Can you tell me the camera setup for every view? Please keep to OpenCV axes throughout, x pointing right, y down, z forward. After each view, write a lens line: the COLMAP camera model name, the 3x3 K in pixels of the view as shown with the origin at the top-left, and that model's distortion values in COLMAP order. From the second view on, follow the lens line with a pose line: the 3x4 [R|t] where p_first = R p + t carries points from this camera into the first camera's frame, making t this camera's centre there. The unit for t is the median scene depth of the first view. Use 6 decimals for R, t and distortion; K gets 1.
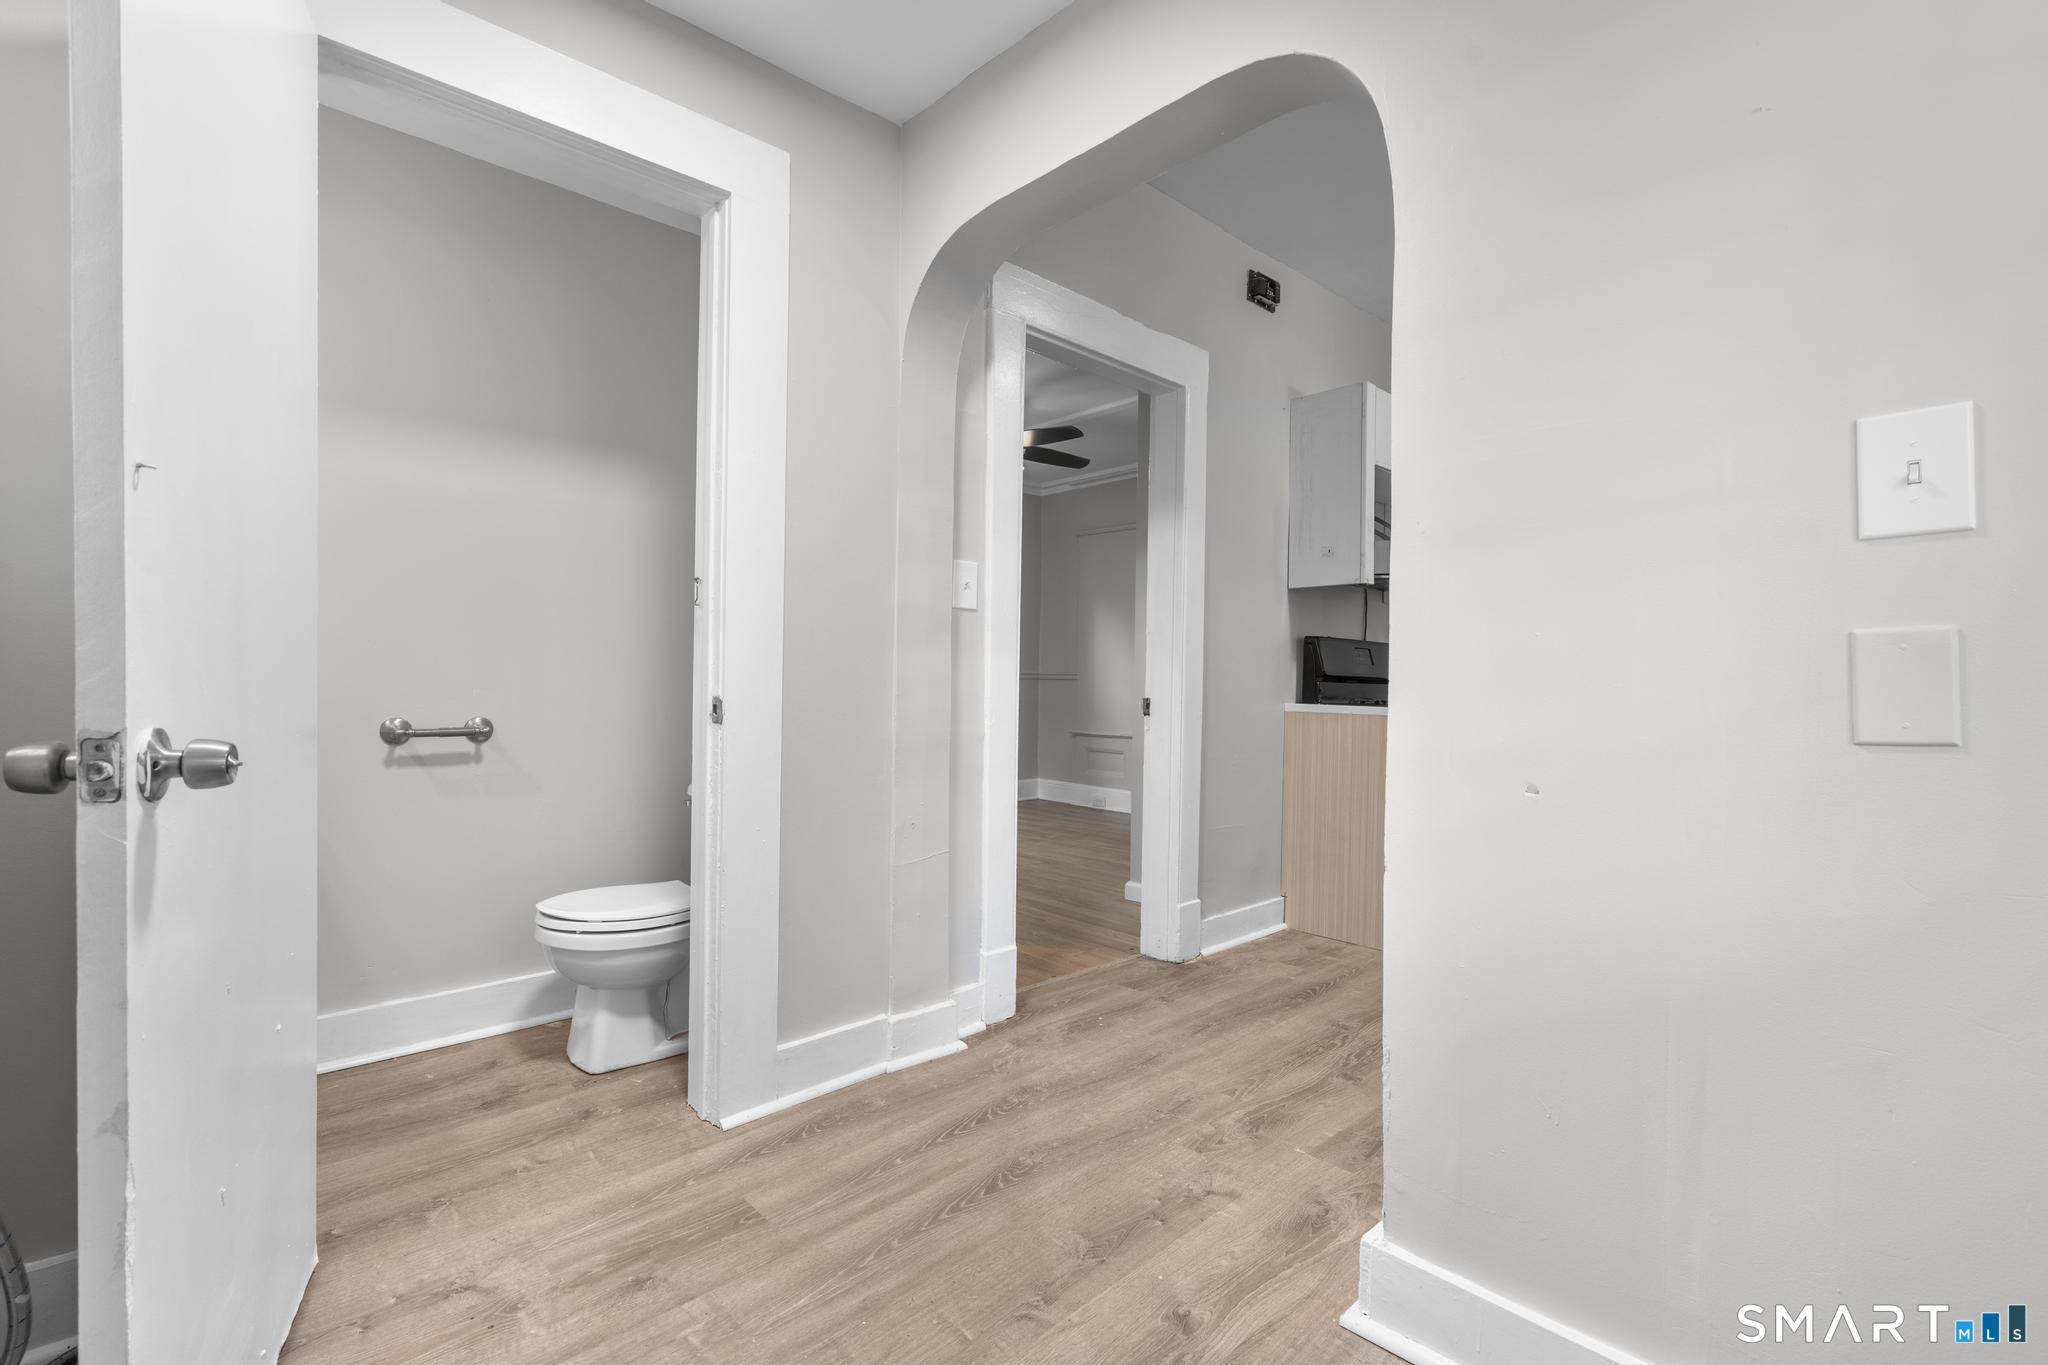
lens RADIAL K [[918.9, 0, 1032.7], [0, 918.9, 682.6], [0, 0, 1]] dist [-0.008884, 0.003819]
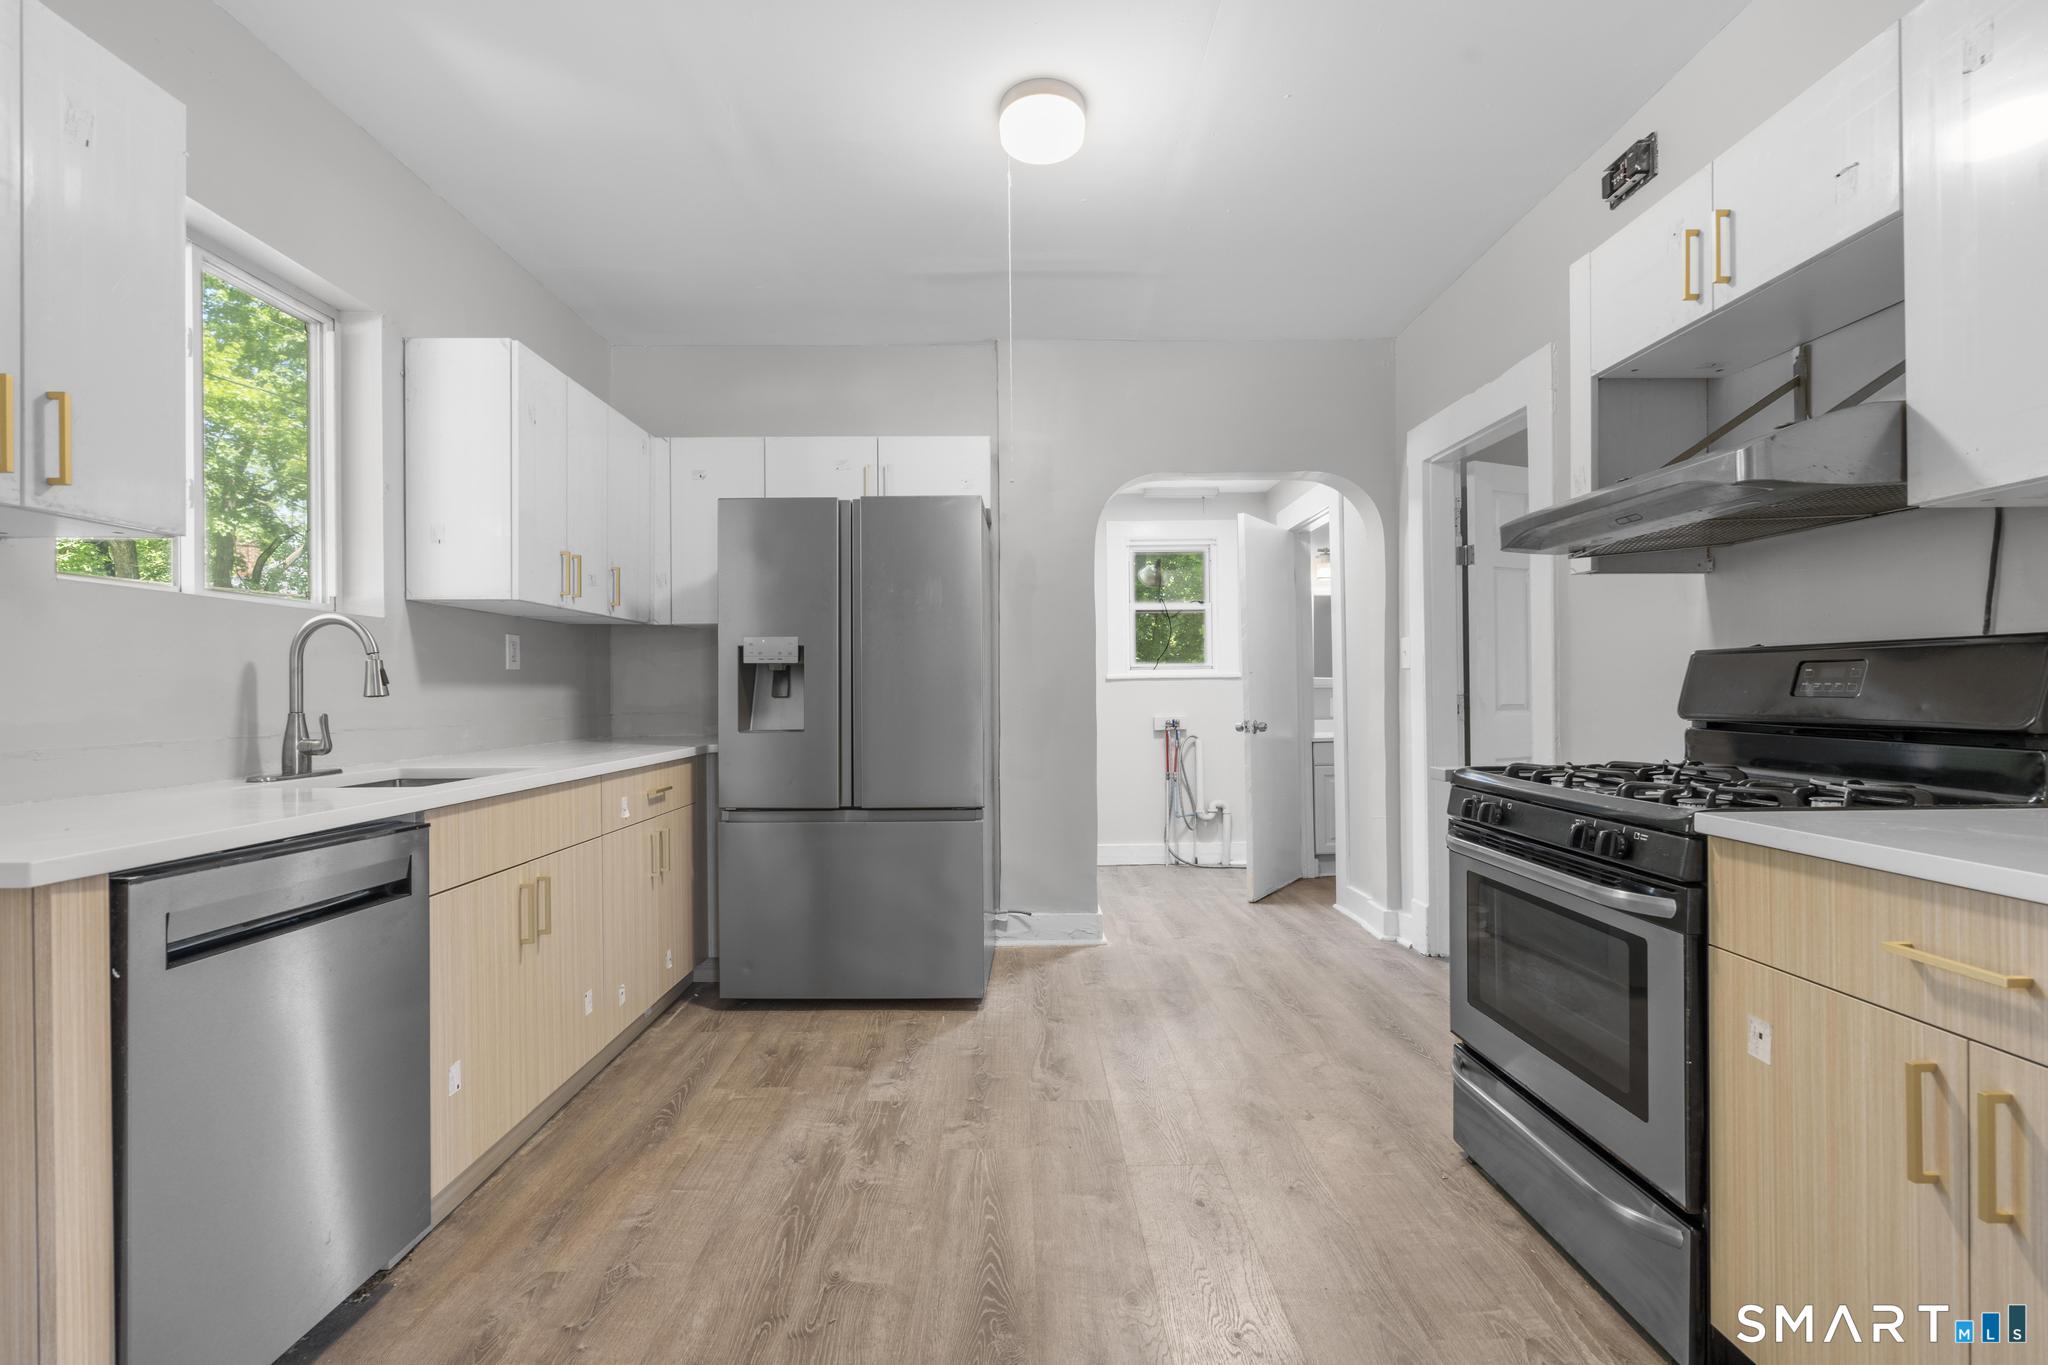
lens RADIAL K [[918.9, 0, 1020.8], [0, 918.9, 692.9], [0, 0, 1]] dist [-0.008884, 0.003819]
pose [[-0.681995, -0.007527, -0.731318, 1.559744], [-0.004204, 0.999971, -0.006372, -0.028973], [0.731345, -0.001271, -0.682007, 1.639689]]
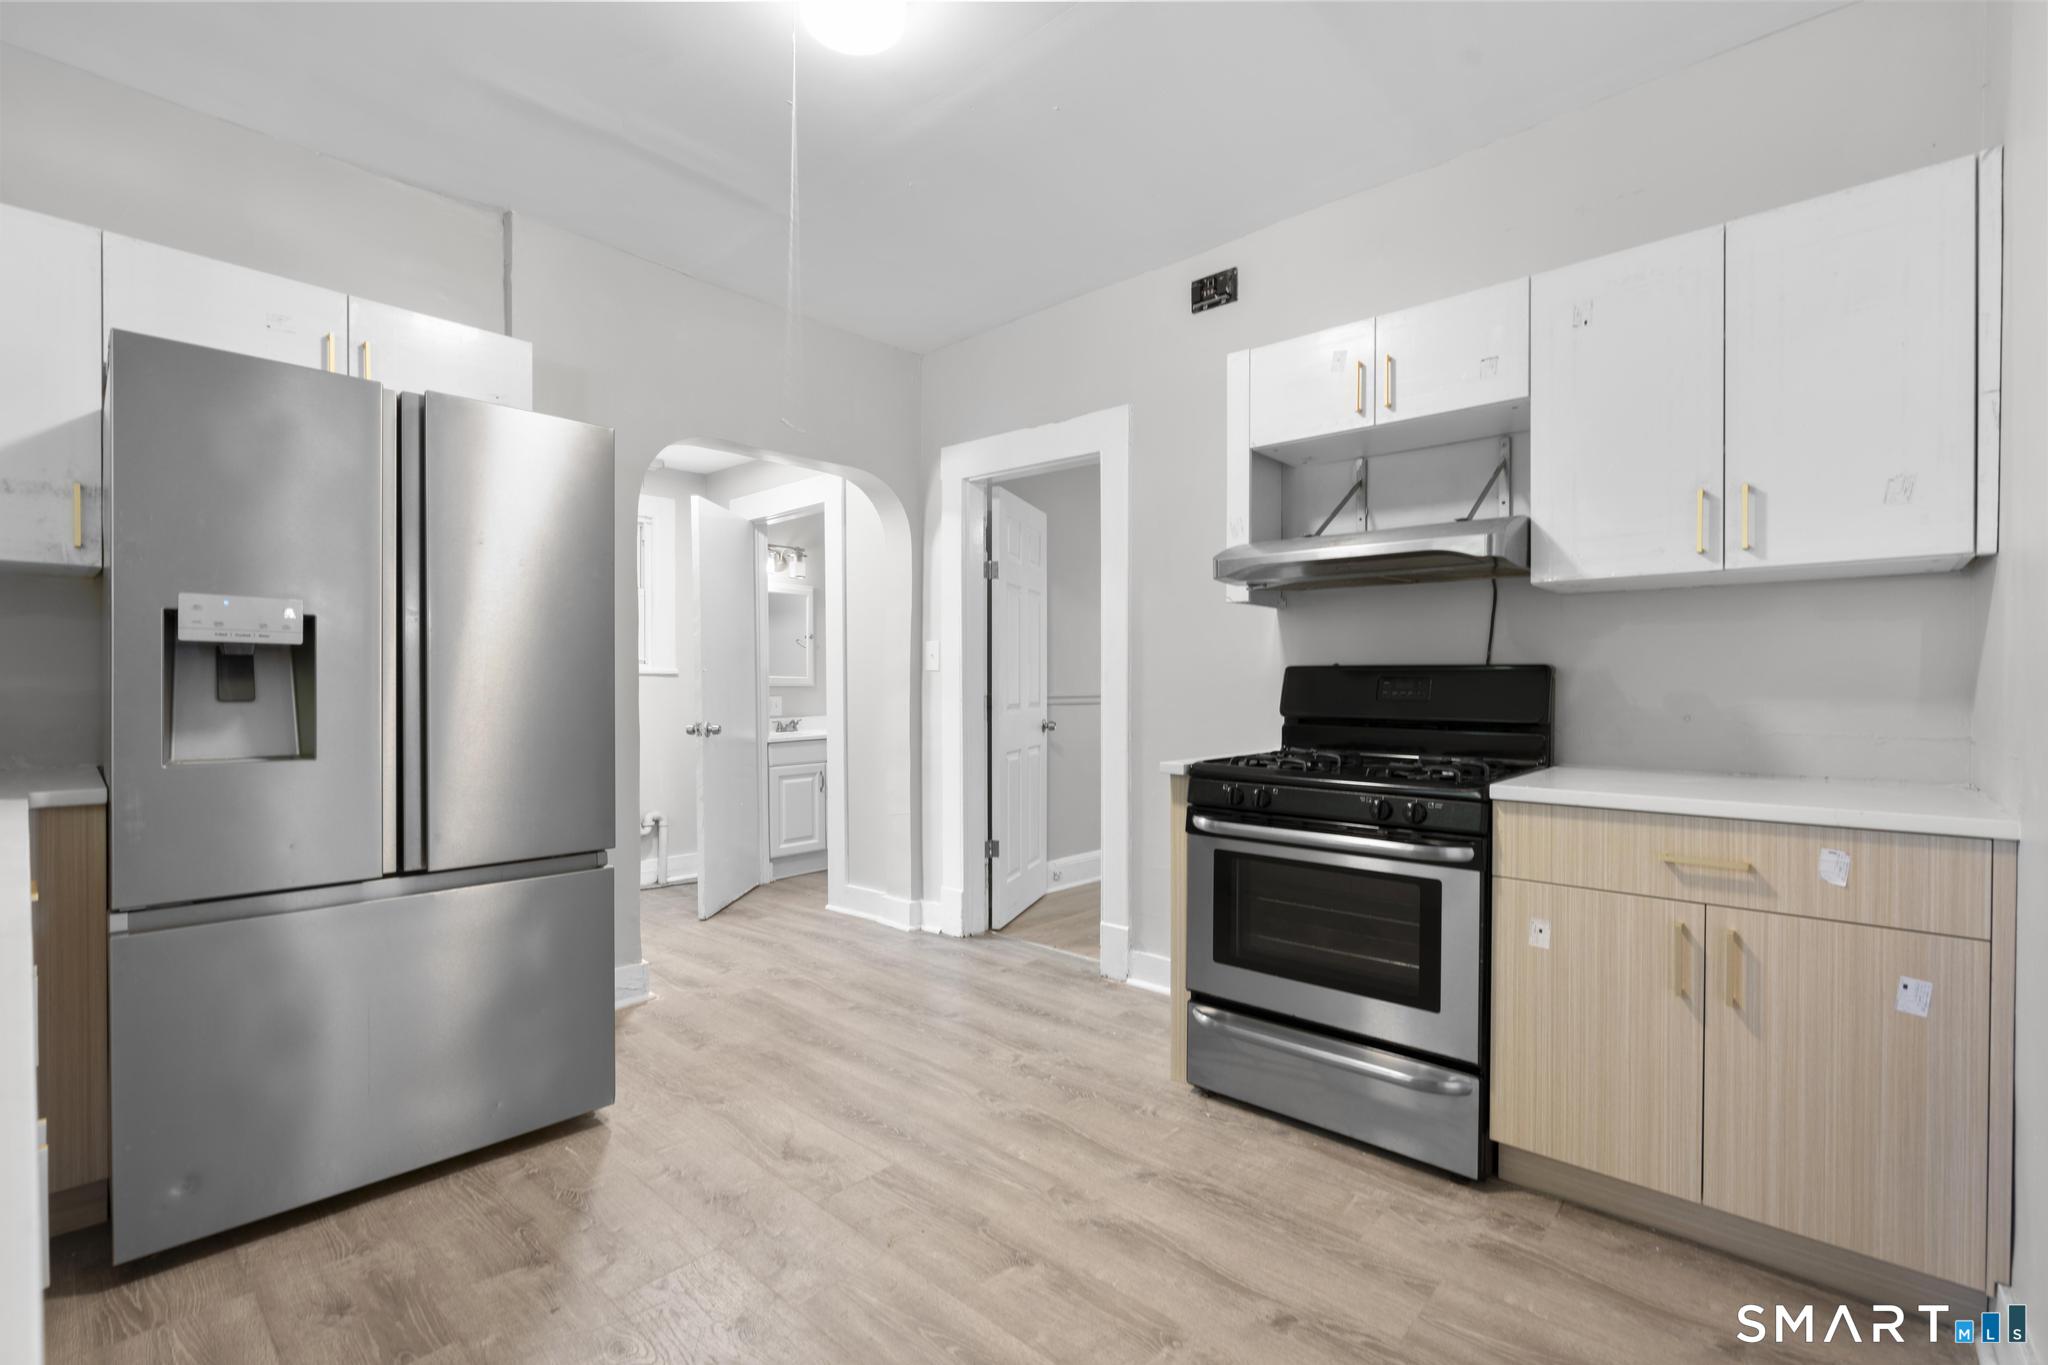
lens RADIAL K [[918.9, 0, 1018.1], [0, 918.9, 693.7], [0, 0, 1]] dist [-0.008884, 0.003819]
pose [[0.074130, -0.004079, -0.997240, 1.638083], [-0.004591, 0.999980, -0.004432, -0.035499], [0.997238, 0.004907, 0.074110, 1.072237]]
